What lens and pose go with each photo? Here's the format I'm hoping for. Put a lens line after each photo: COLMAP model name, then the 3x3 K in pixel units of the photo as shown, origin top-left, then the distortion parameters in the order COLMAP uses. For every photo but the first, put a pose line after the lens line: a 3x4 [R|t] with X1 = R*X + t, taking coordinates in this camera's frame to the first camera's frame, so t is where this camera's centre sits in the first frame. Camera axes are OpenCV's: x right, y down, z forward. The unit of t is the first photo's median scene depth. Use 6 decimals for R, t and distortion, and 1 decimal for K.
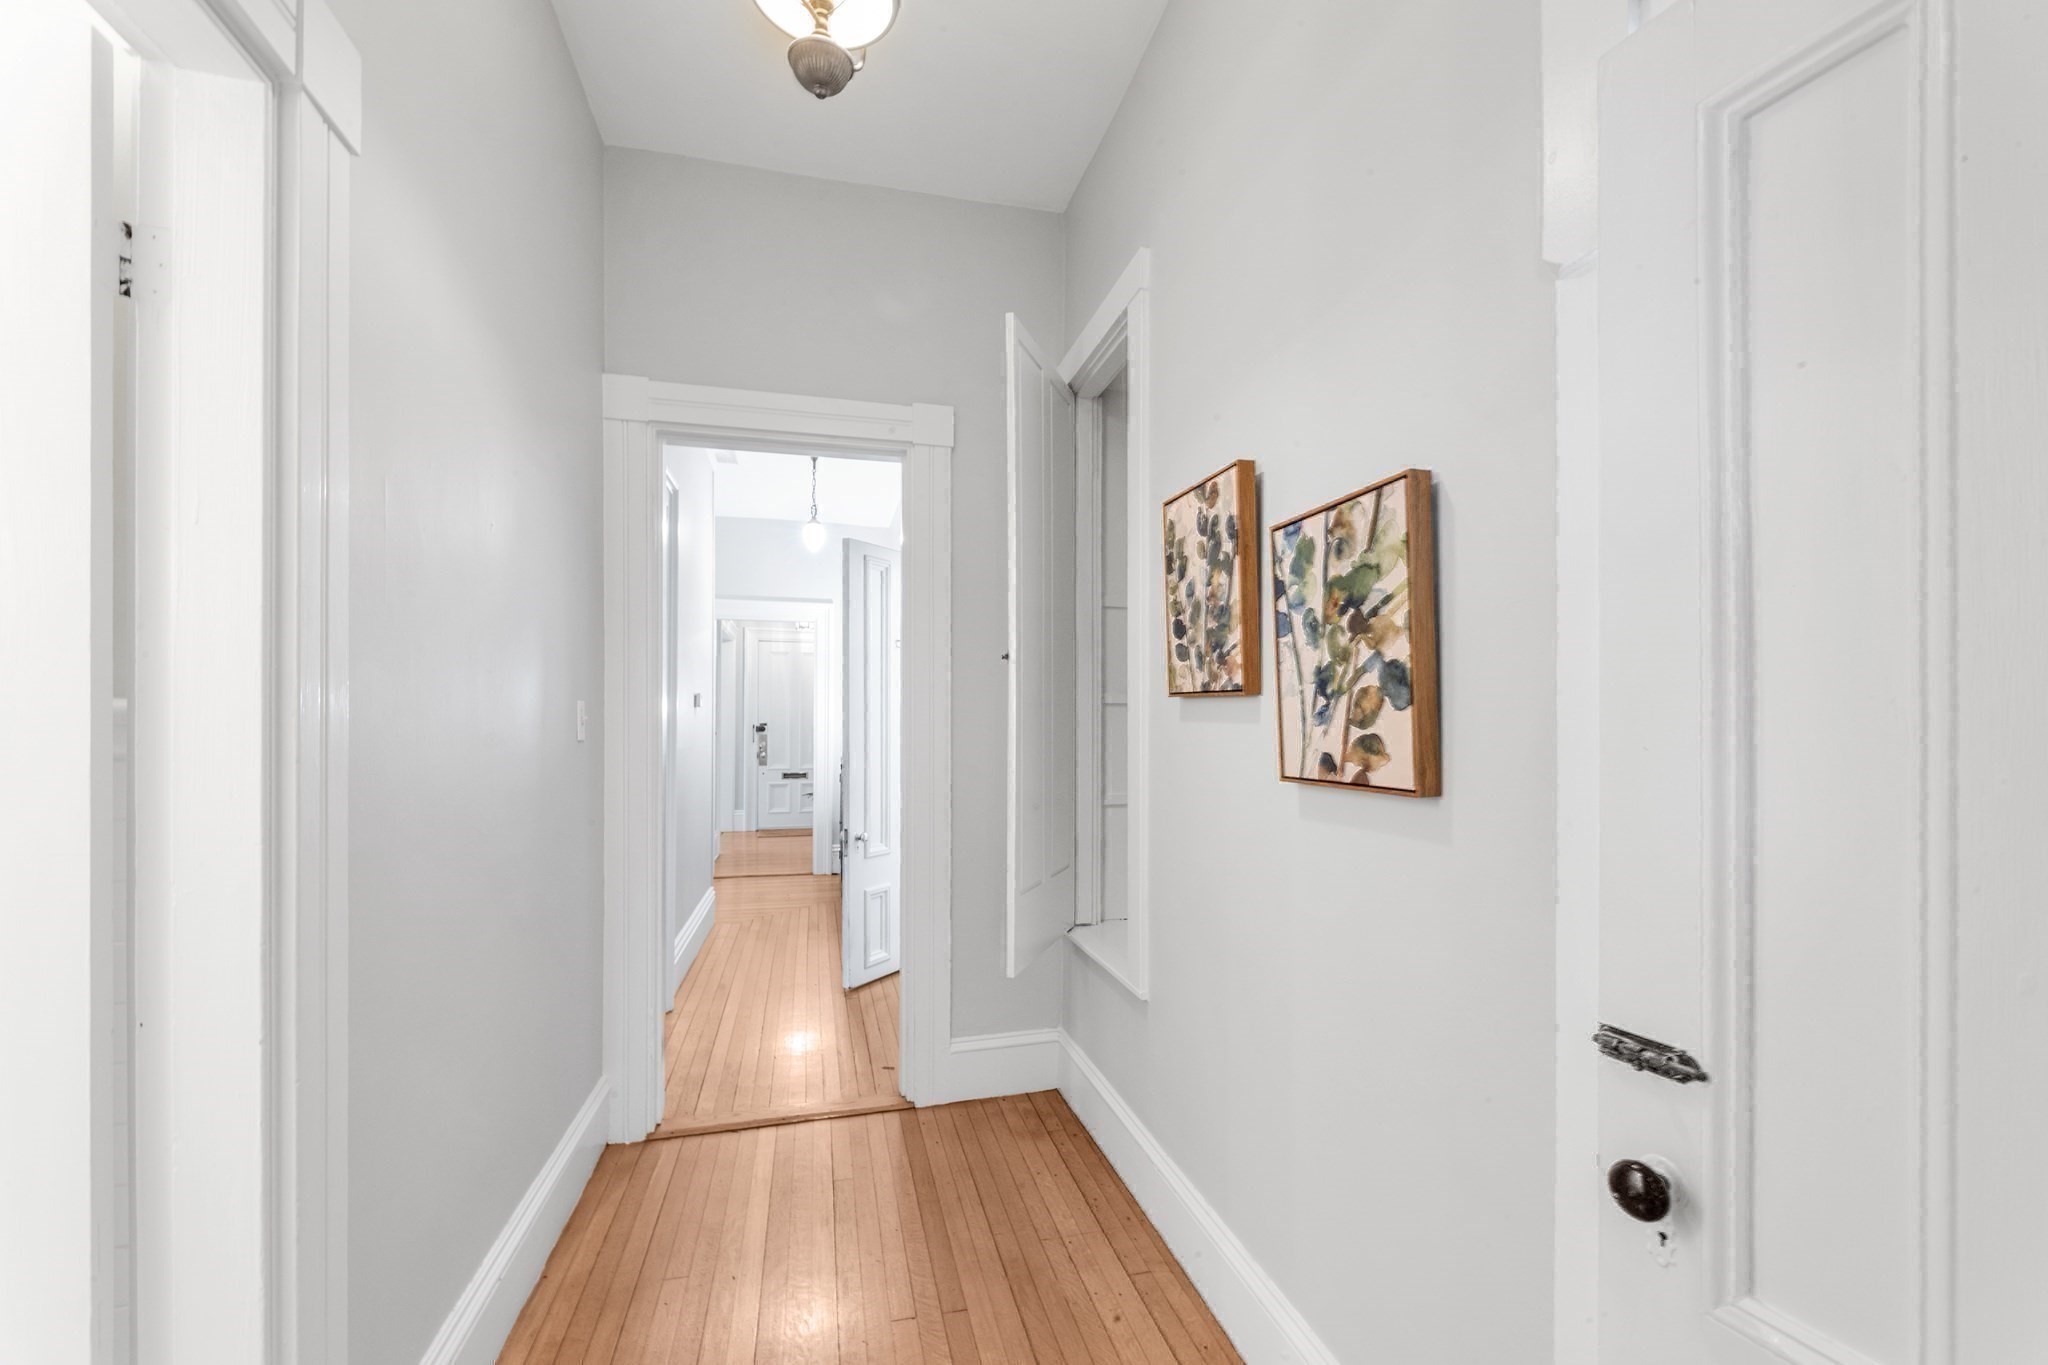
lens RADIAL K [[831.3, 0, 1024.8], [0, 831.3, 695.4], [0, 0, 1]] dist [-0.000114, -0.000037]
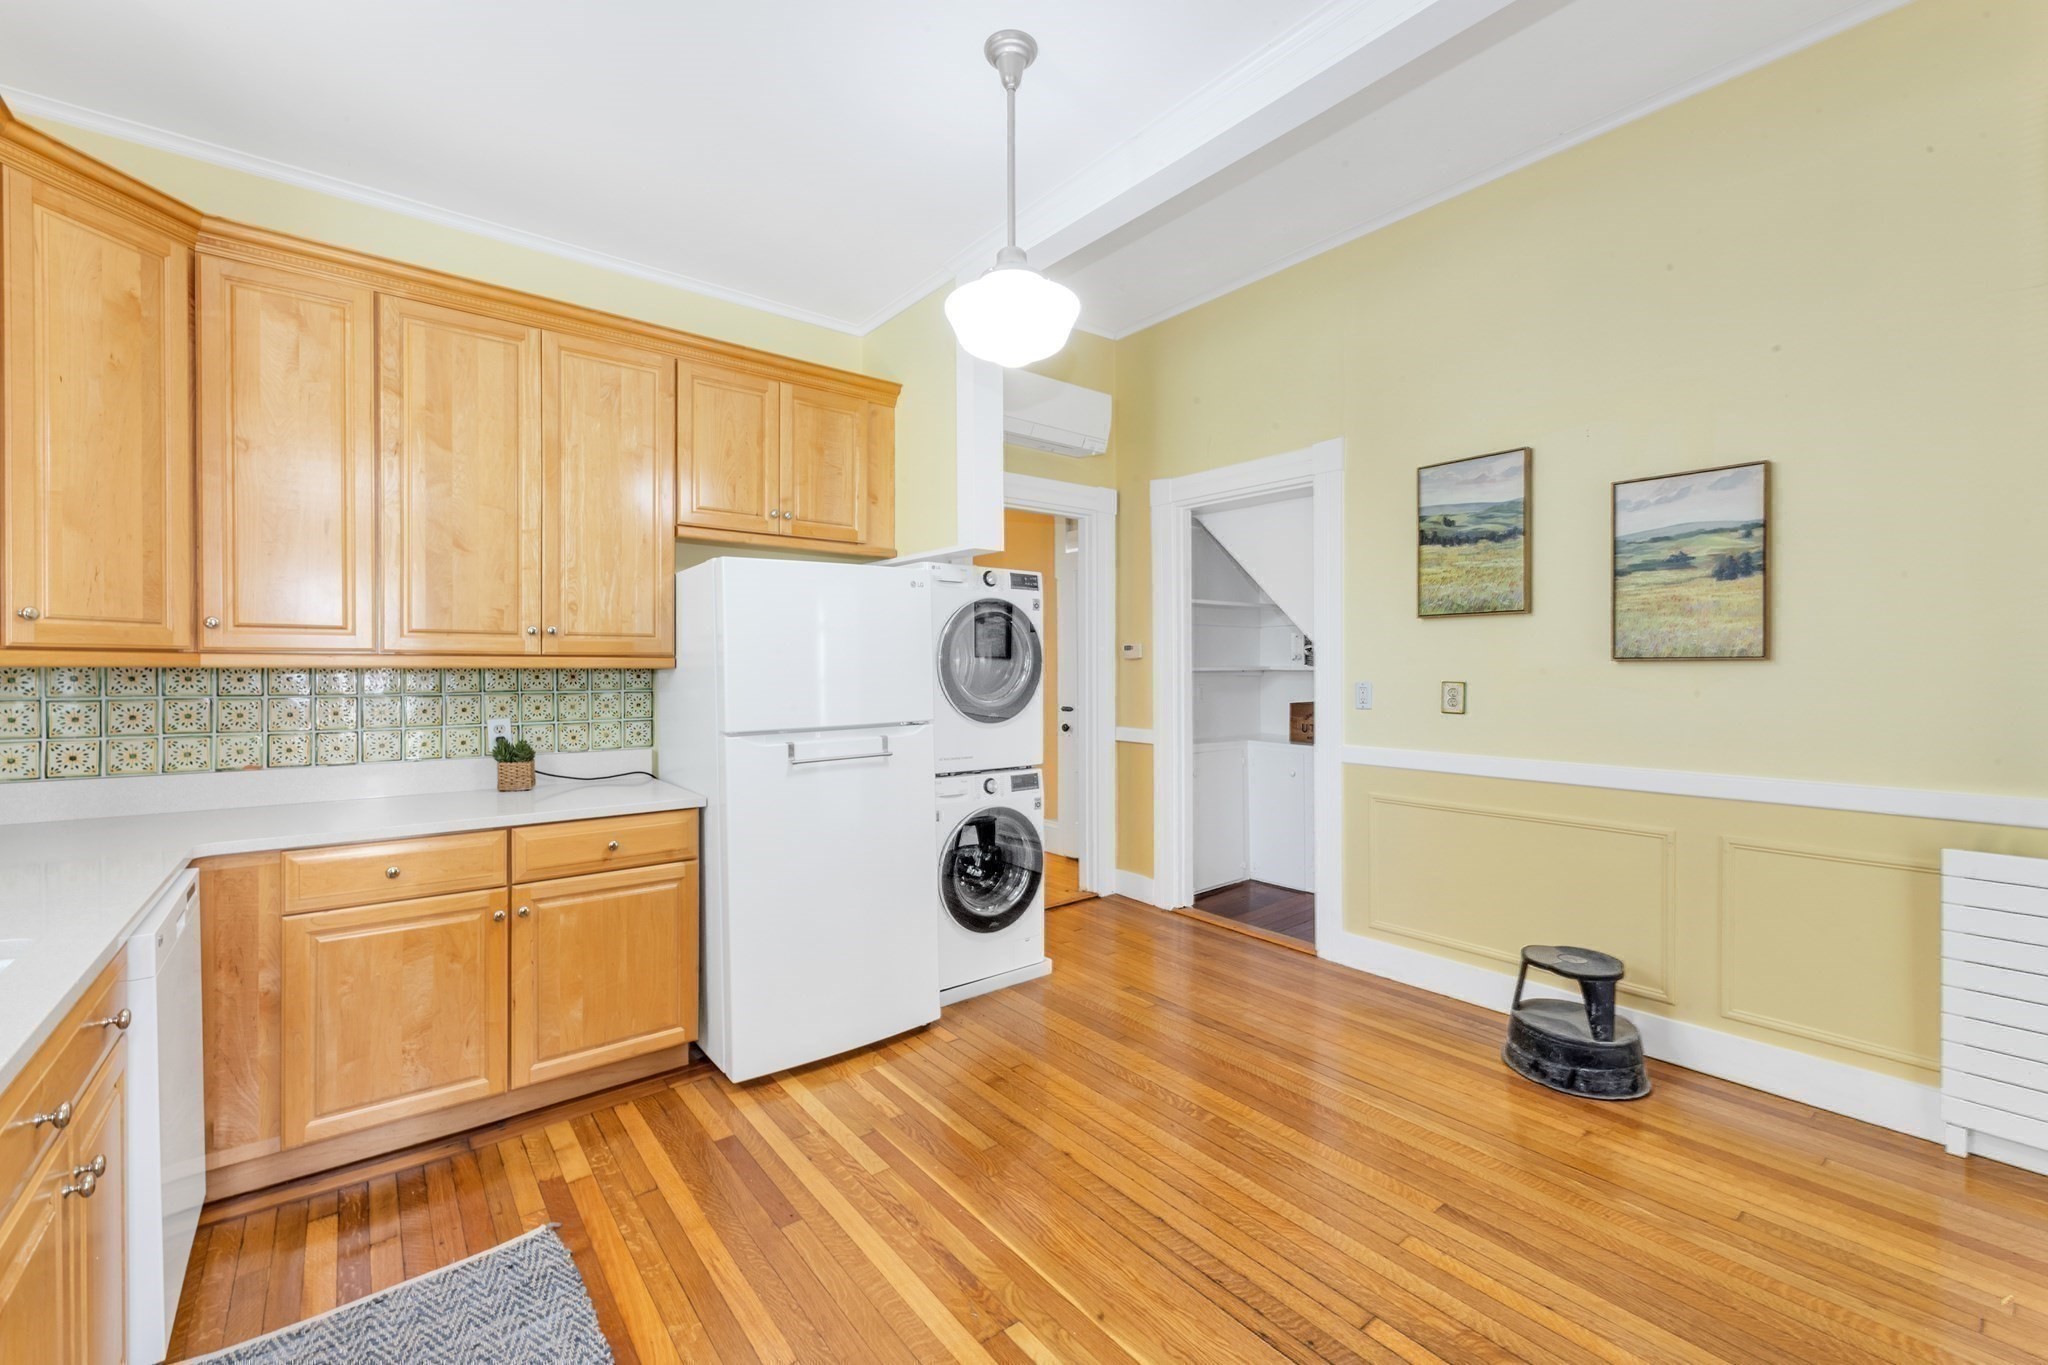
lens RADIAL K [[846.6, 0, 1023.3], [0, 846.6, 674.7], [0, 0, 1]] dist [0.000536, -0.000098]
pose [[0.911947, -0.002386, 0.410300, -2.638081], [-0.003186, 0.999912, 0.012897, 0.036809], [-0.410295, -0.013069, 0.911859, -5.593850]]
